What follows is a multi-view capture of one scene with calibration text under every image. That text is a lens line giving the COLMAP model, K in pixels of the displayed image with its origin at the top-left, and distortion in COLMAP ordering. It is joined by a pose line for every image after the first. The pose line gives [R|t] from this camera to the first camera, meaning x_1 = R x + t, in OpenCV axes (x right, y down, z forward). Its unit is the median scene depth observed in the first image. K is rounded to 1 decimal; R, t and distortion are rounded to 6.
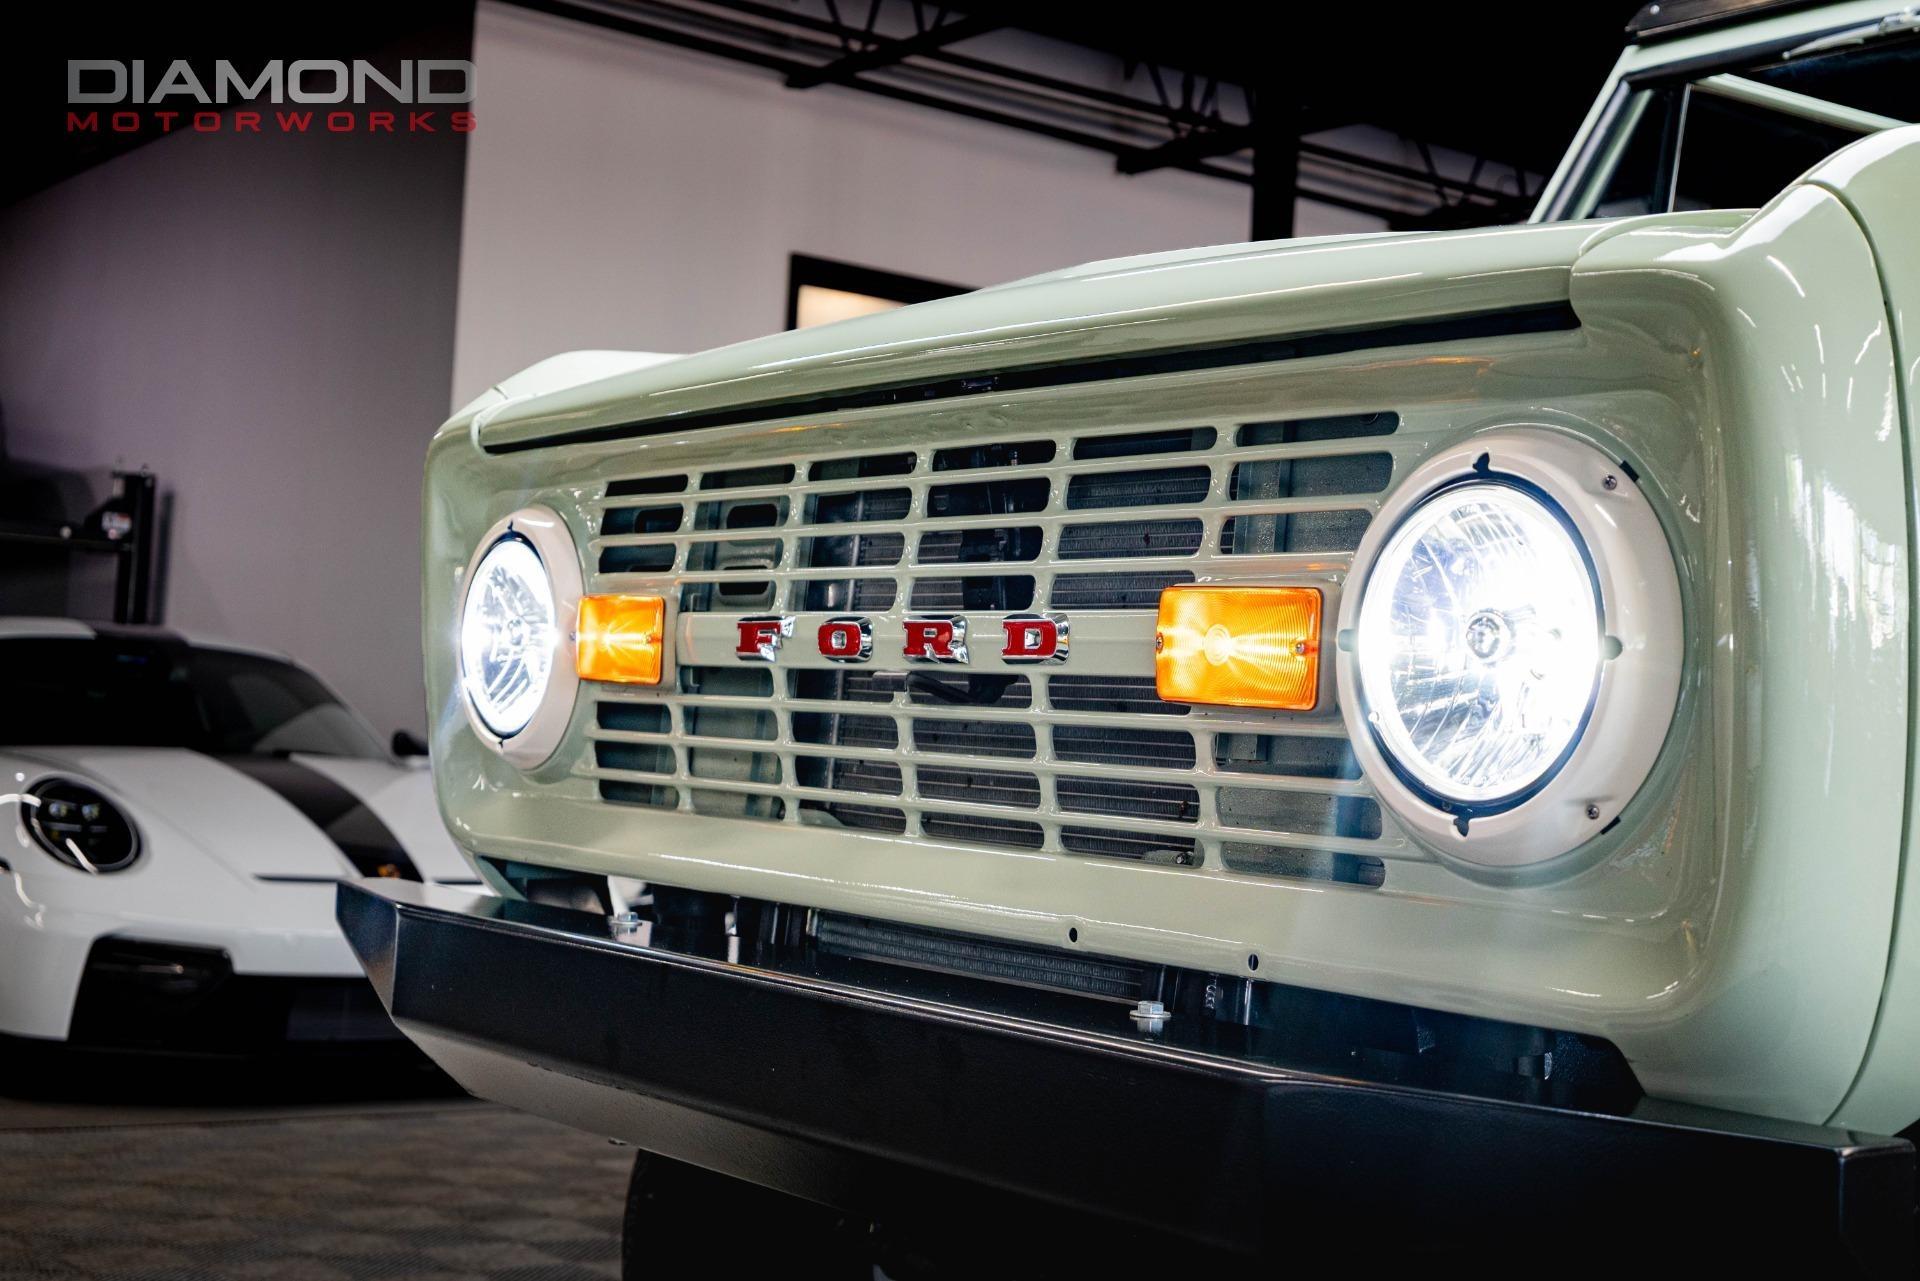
lens RADIAL K [[2639.1, 0, 994.1], [0, 2639.1, 620.6], [0, 0, 1]] dist [0.002252, 0.000000]
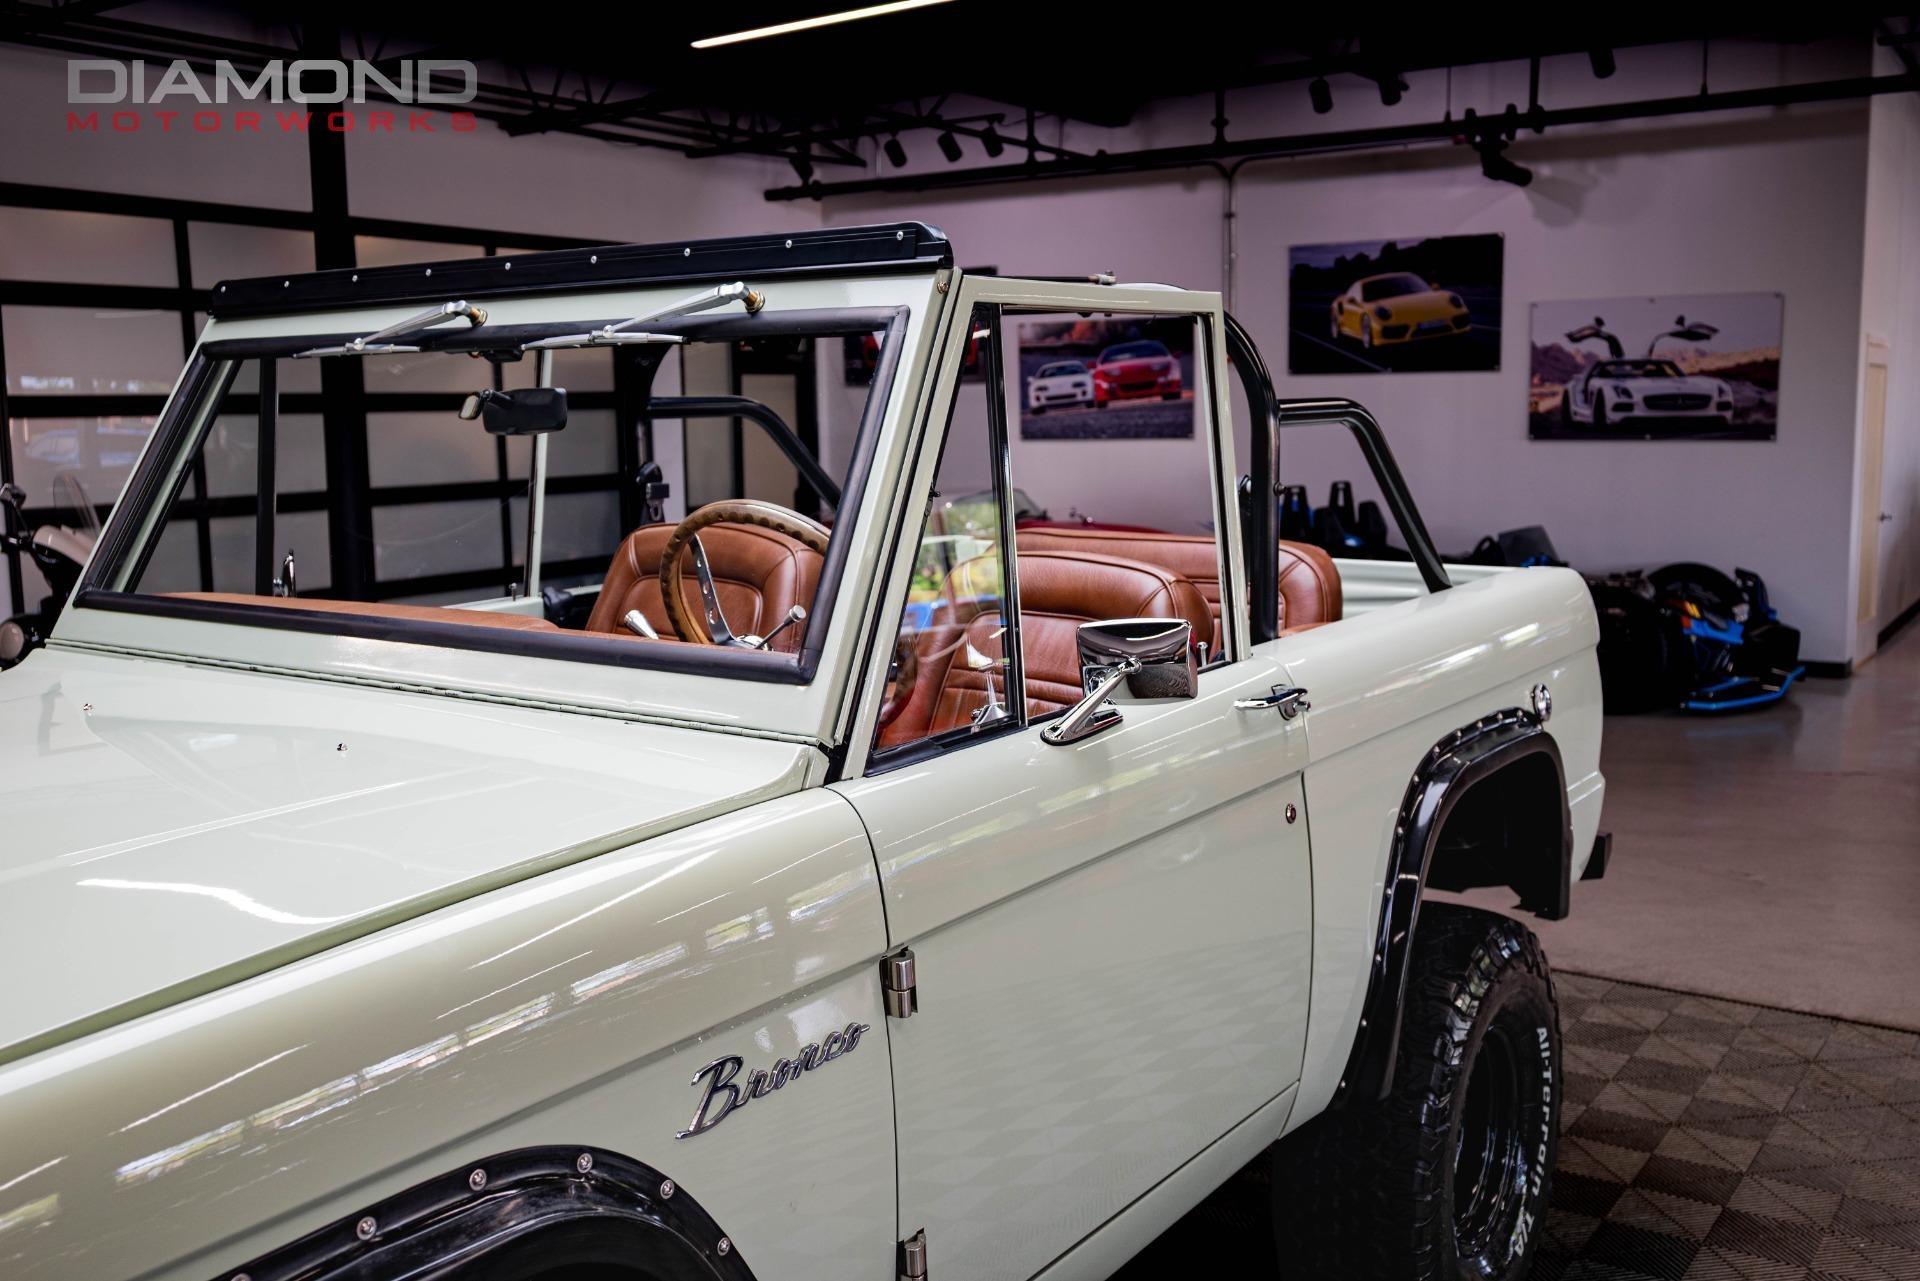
lens RADIAL K [[1748.6, 0, 973.0], [0, 1748.6, 643.3], [0, 0, 1]] dist [0.011714, 0.000000]
pose [[0.948443, -0.118696, 0.293883, 0.494686], [0.060053, 0.977731, 0.201088, -0.330959], [-0.311207, -0.173072, 0.934450, 0.177667]]
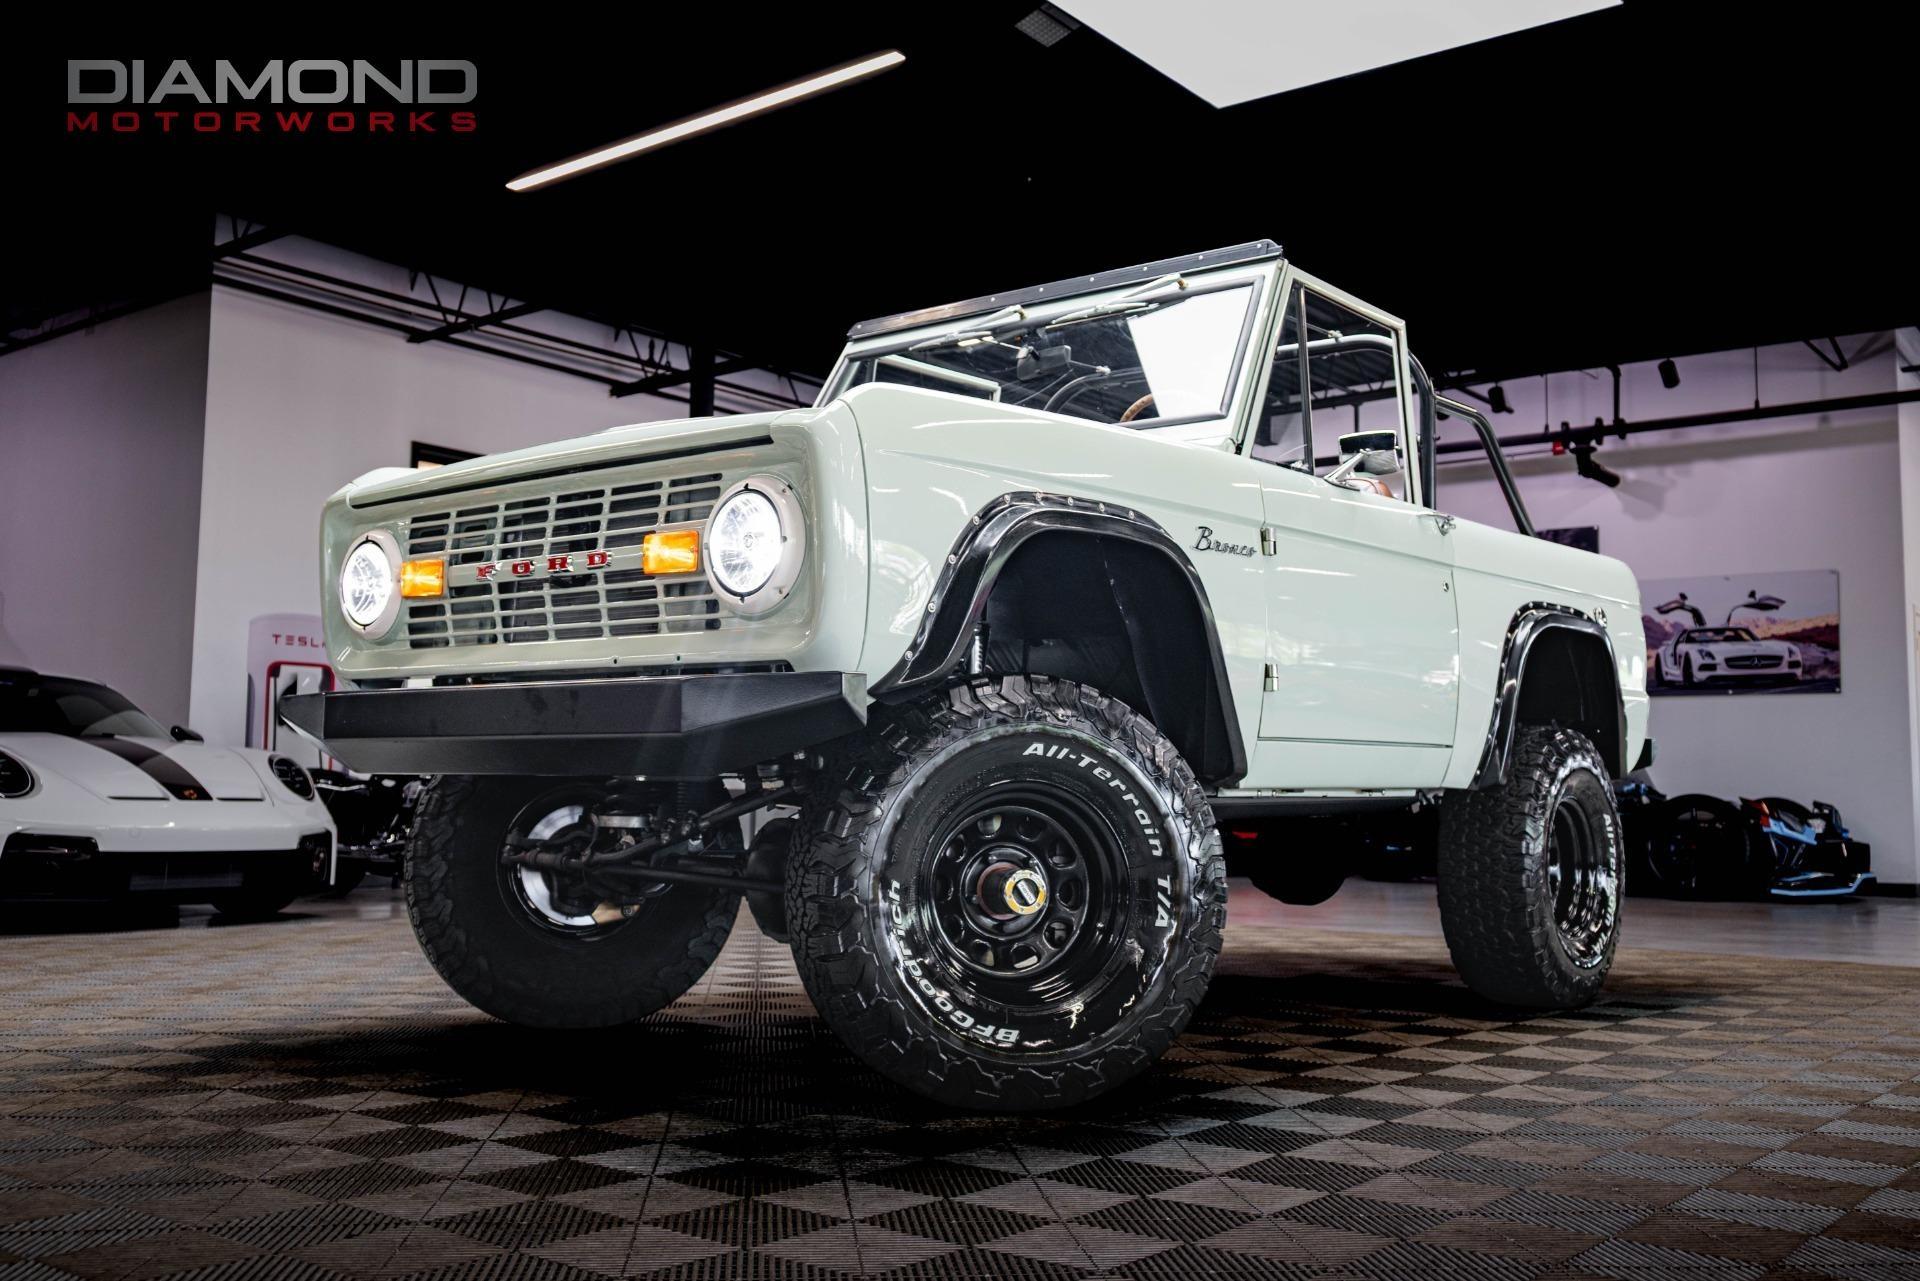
lens RADIAL K [[1748.6, 0, 953.7], [0, 1748.6, 624.2], [0, 0, 1]] dist [0.011714, 0.000000]
pose [[0.971029, -0.017109, 0.238350, -0.050620], [0.026564, 0.998980, -0.036513, 0.124505], [-0.237482, 0.041787, 0.970493, -0.719460]]
